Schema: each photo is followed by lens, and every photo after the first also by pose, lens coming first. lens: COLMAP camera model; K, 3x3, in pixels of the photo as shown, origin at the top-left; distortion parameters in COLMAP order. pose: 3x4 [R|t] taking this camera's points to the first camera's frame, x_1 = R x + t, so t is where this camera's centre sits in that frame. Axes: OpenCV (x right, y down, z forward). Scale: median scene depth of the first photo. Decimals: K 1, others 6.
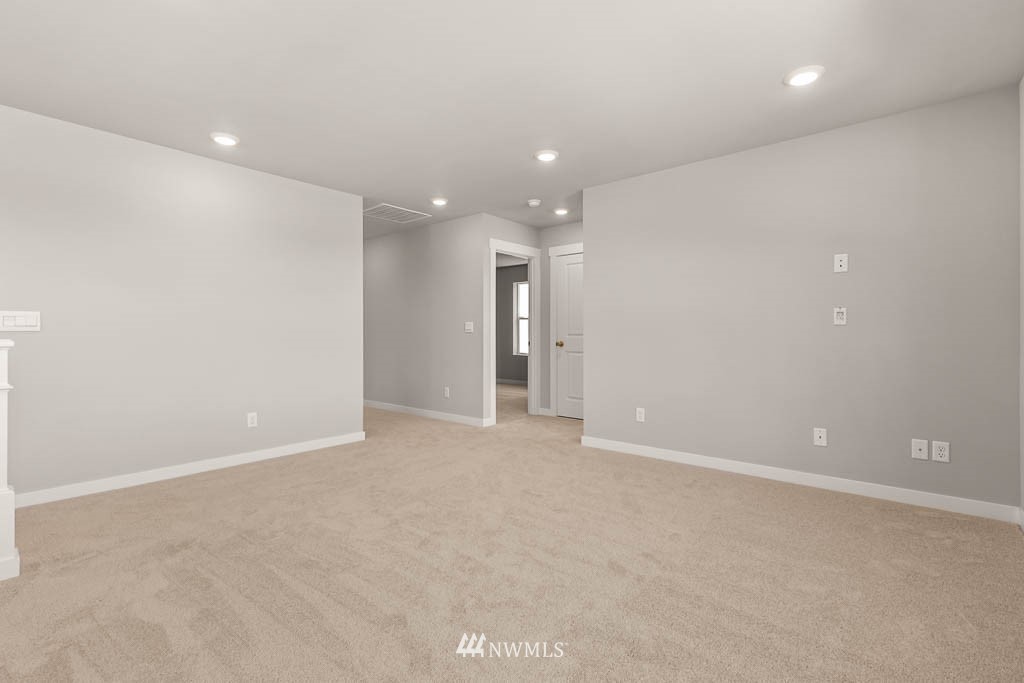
lens RADIAL K [[463.8, 0, 512.0], [0, 463.8, 341.5], [0, 0, 1]] dist [-0.000542, -0.000206]
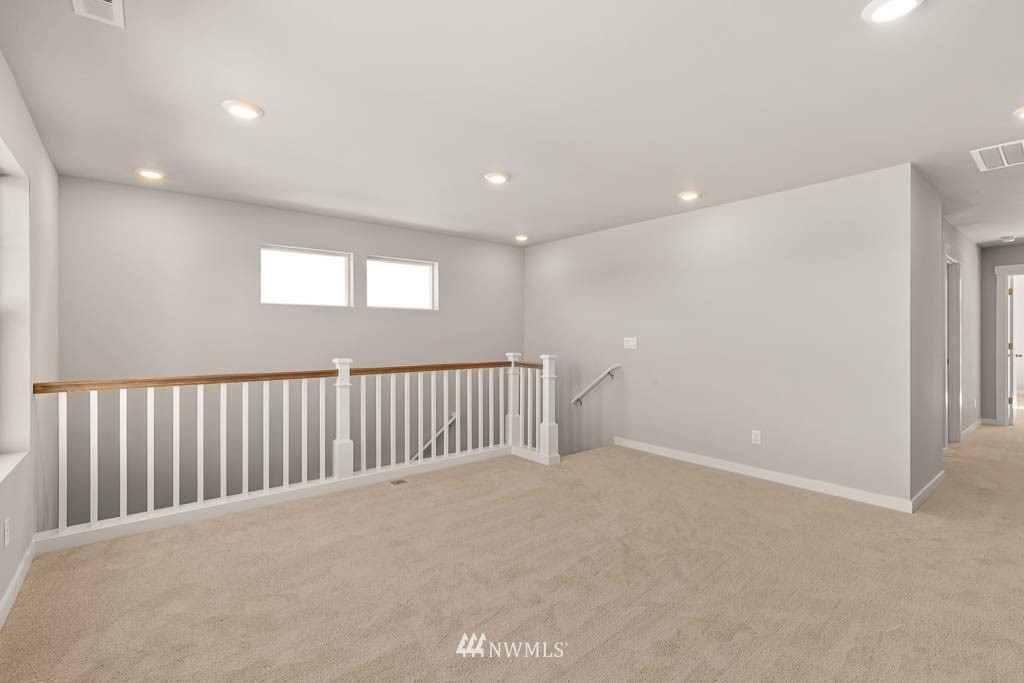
lens RADIAL K [[463.8, 0, 512.0], [0, 463.8, 341.5], [0, 0, 1]] dist [-0.000542, -0.000206]
pose [[-0.183868, 0.019474, -0.982758, 0.559480], [-0.018081, 0.999568, 0.023190, -0.058774], [0.982785, 0.022034, -0.183436, 0.647930]]
